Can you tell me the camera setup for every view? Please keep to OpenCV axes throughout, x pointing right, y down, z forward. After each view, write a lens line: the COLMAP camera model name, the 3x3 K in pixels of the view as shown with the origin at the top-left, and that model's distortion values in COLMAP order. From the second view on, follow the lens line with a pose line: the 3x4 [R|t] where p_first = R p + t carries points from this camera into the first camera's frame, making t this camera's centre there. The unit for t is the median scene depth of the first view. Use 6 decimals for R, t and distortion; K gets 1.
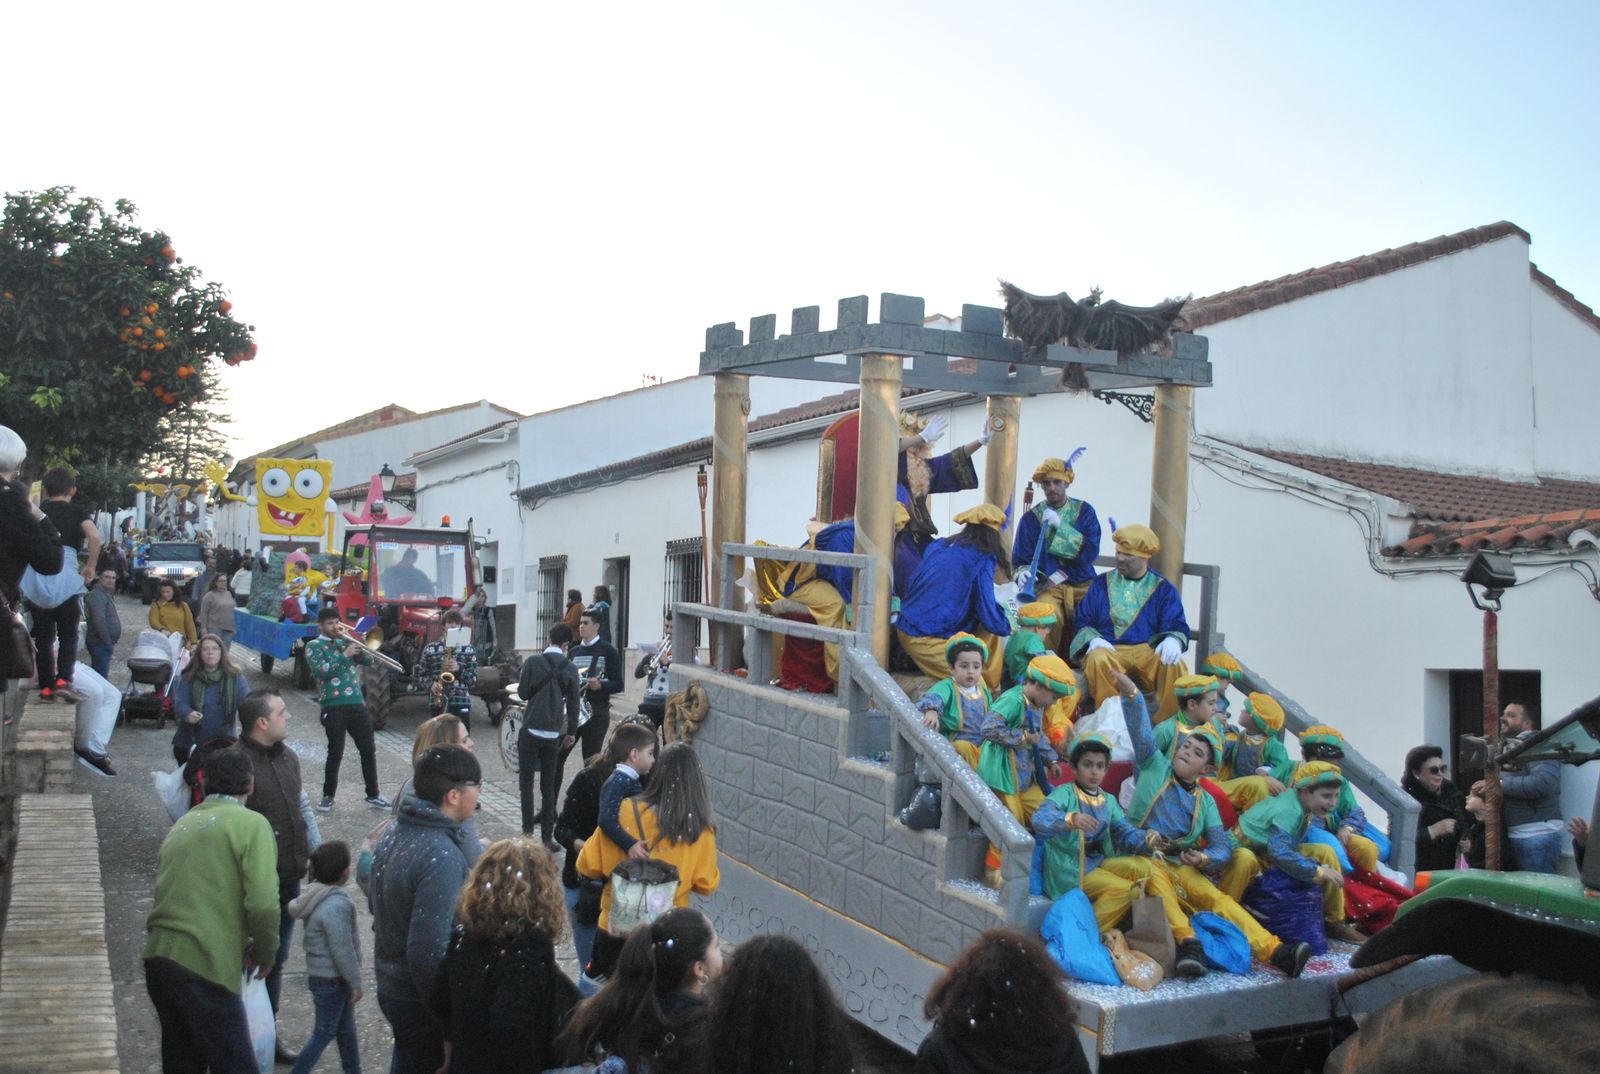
lens RADIAL K [[1562.0, 0, 800.0], [0, 1562.0, 537.0], [0, 0, 1]] dist [-0.059970, 0.002059]
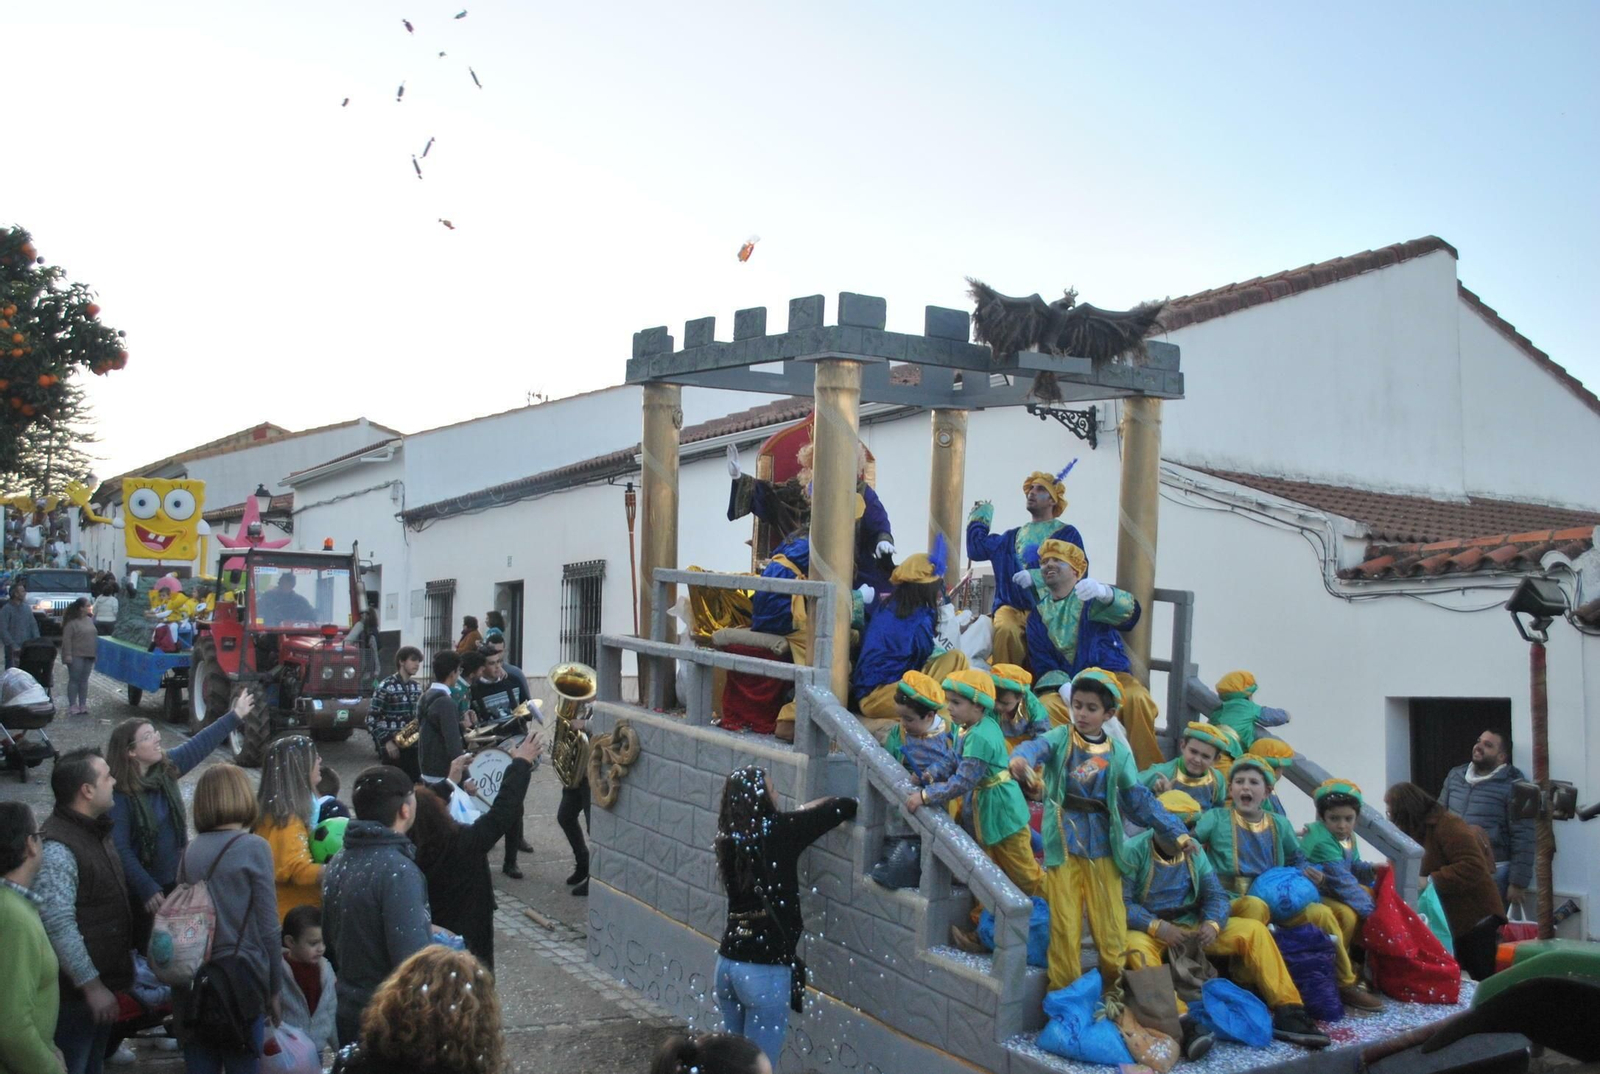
lens RADIAL K [[1562.0, 0, 800.0], [0, 1562.0, 537.0], [0, 0, 1]] dist [-0.059970, 0.002059]
pose [[0.996990, -0.002154, 0.077502, -0.030645], [0.003205, 0.999905, -0.013436, -0.001751], [-0.077466, 0.013644, 0.996902, 0.075353]]
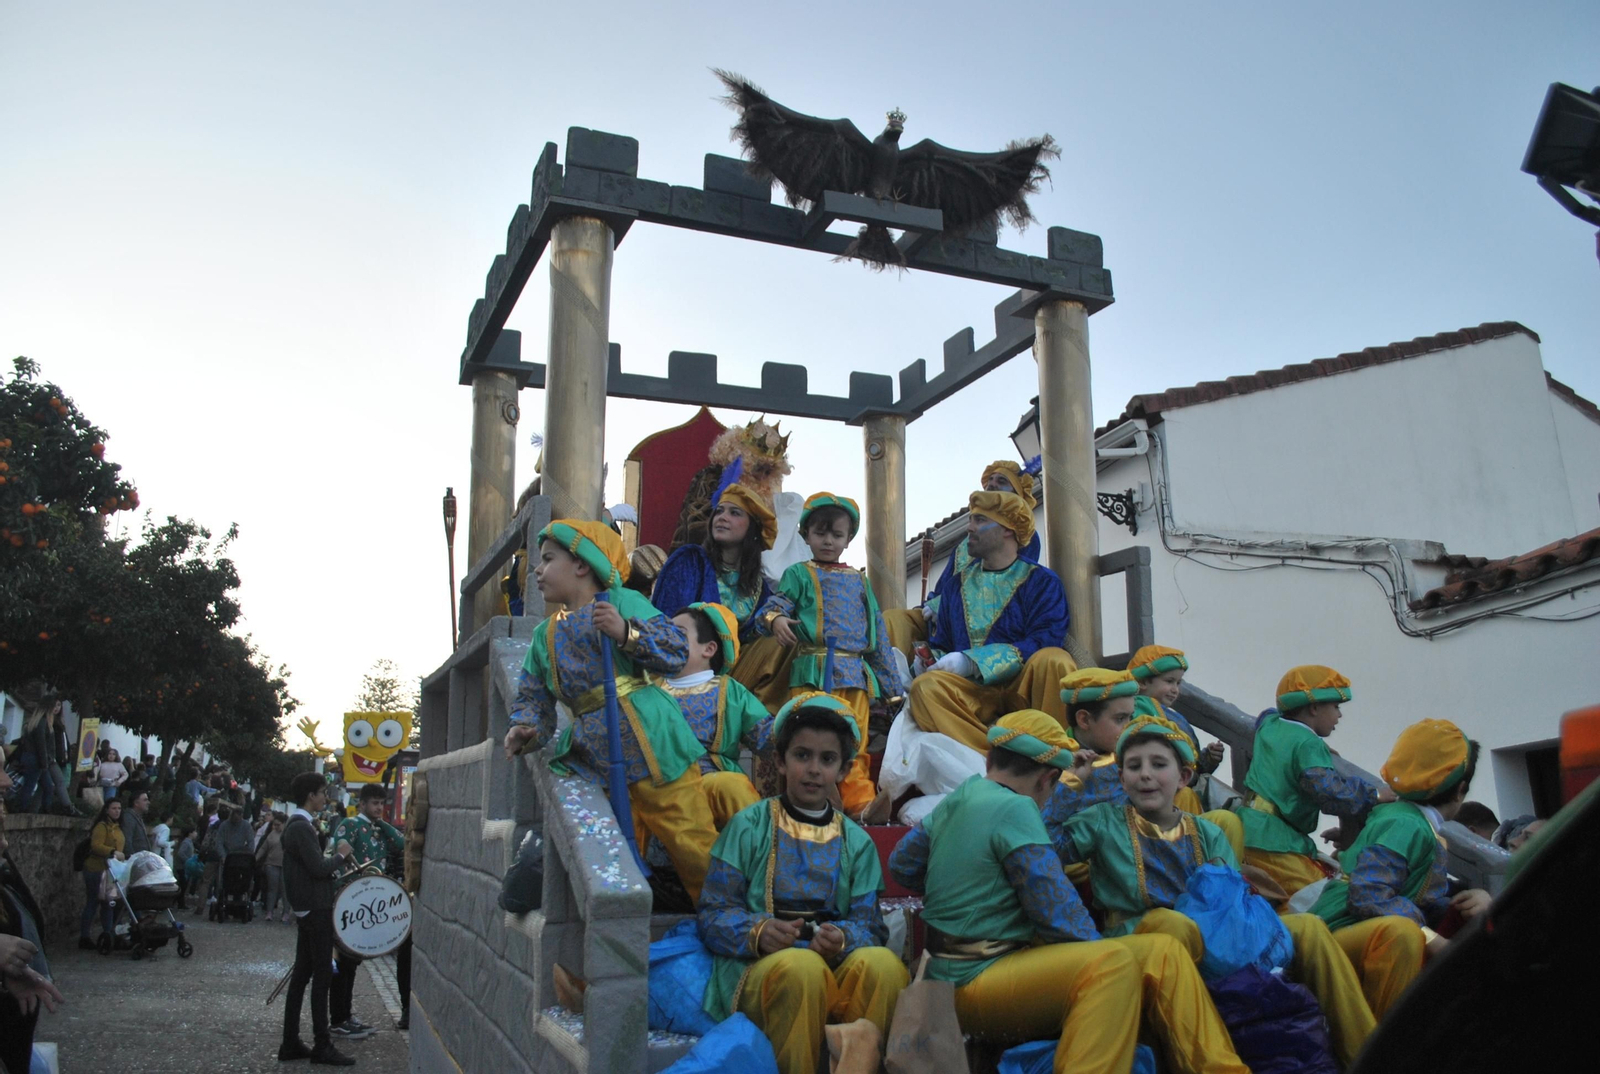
lens RADIAL K [[1266.0, 0, 817.1], [0, 1266.0, 554.3], [0, 0, 1]] dist [-0.072022, -0.002927]
pose [[0.994041, -0.063281, -0.088757, 0.146828], [0.042546, 0.974893, -0.218570, 0.111309], [0.100360, 0.213491, 0.971776, 0.384864]]
